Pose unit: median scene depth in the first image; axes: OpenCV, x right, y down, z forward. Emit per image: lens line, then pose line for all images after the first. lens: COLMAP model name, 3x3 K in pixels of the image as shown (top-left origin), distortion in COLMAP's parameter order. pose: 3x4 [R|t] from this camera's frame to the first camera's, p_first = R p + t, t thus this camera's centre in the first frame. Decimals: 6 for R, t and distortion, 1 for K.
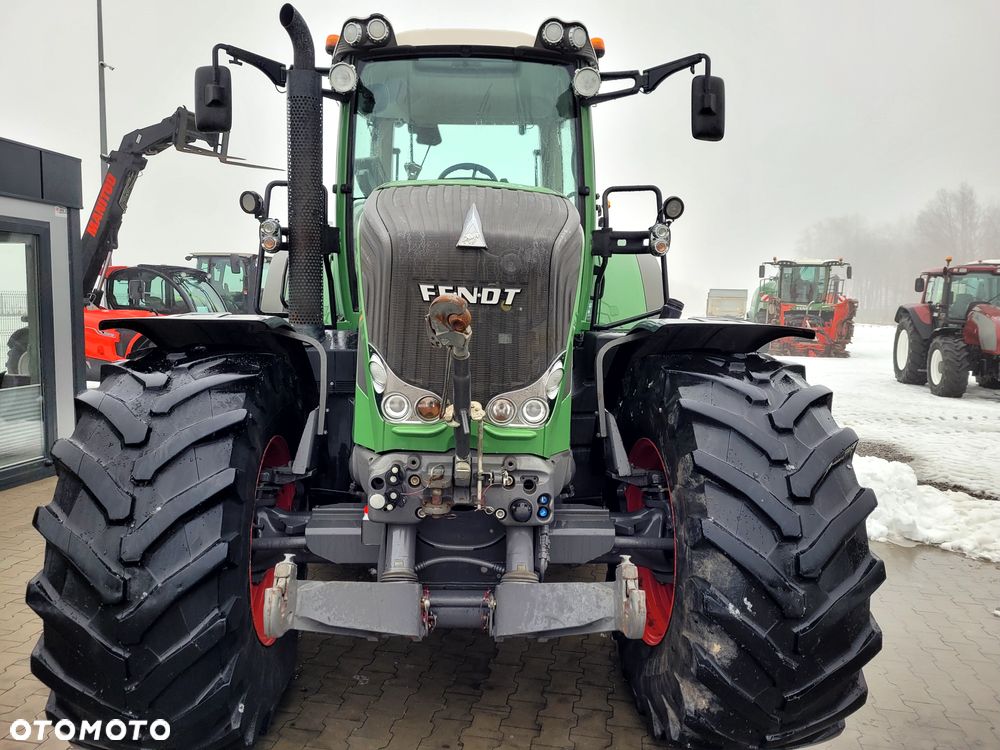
lens RADIAL K [[767.3, 0, 489.3], [0, 767.3, 382.9], [0, 0, 1]] dist [0.039922, -0.005859]
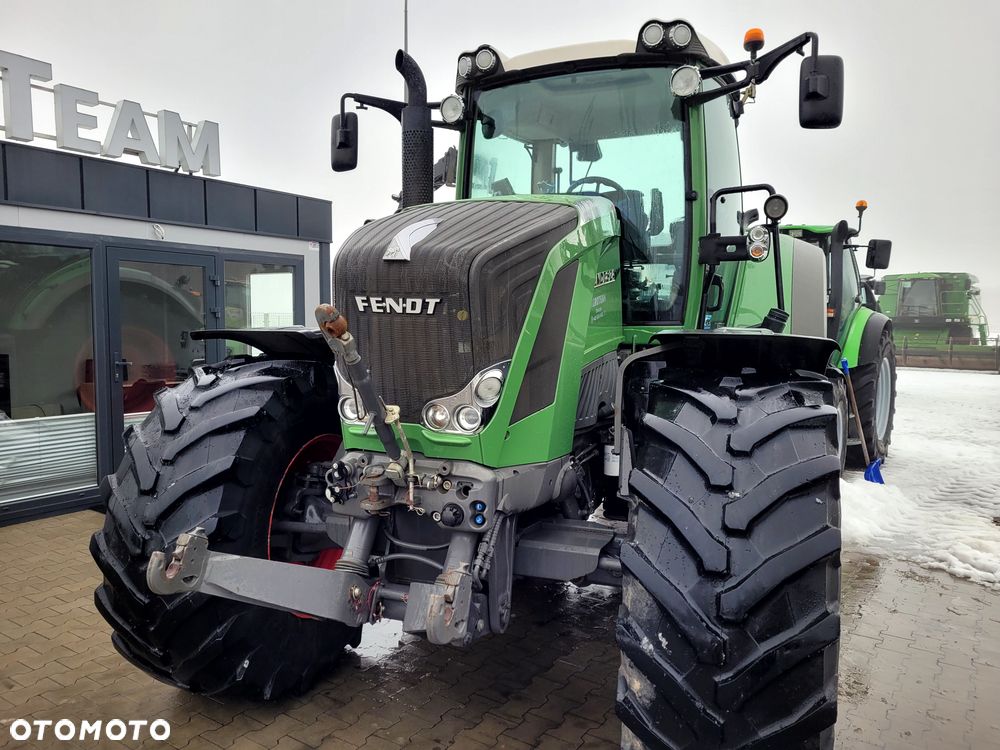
lens RADIAL K [[767.3, 0, 489.3], [0, 767.3, 382.9], [0, 0, 1]] dist [0.039922, -0.005859]
pose [[0.914049, 0.024107, -0.404887, 0.490808], [-0.033821, 0.999286, -0.016855, 0.006036], [0.404192, 0.029100, 0.914211, 0.078484]]
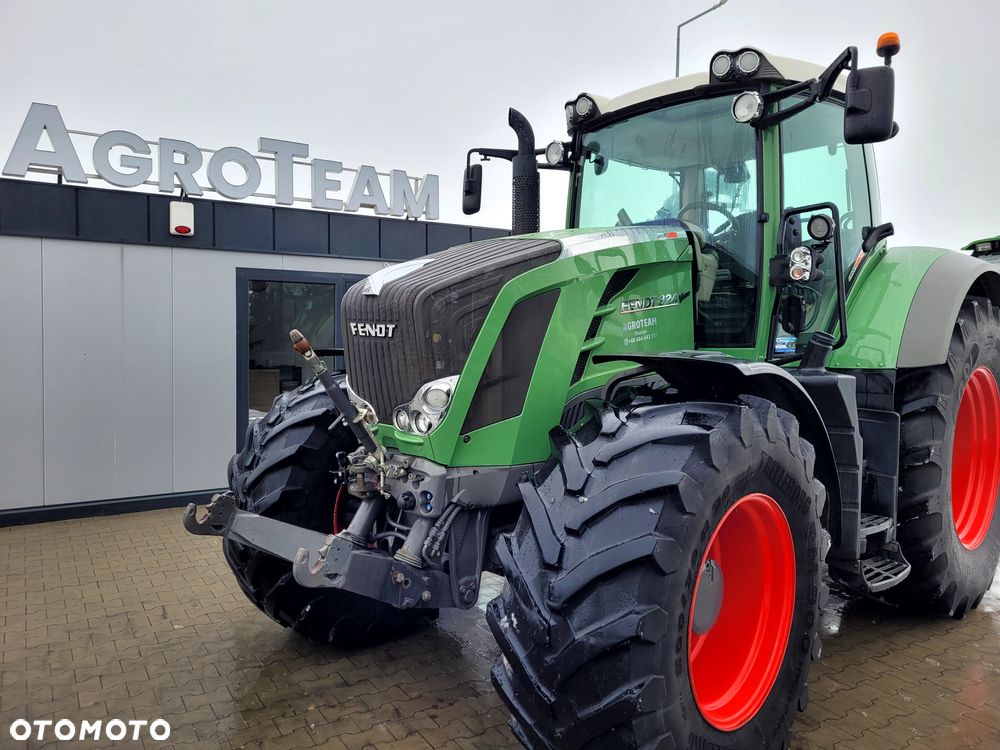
lens RADIAL K [[760.0, 0, 490.9], [0, 760.0, 373.8], [0, 0, 1]] dist [0.056866, -0.030327]
pose [[0.668262, 0.027075, -0.743433, 1.035954], [-0.074539, 0.996745, -0.030701, -0.011820], [0.740183, 0.075931, 0.668105, 0.252084]]
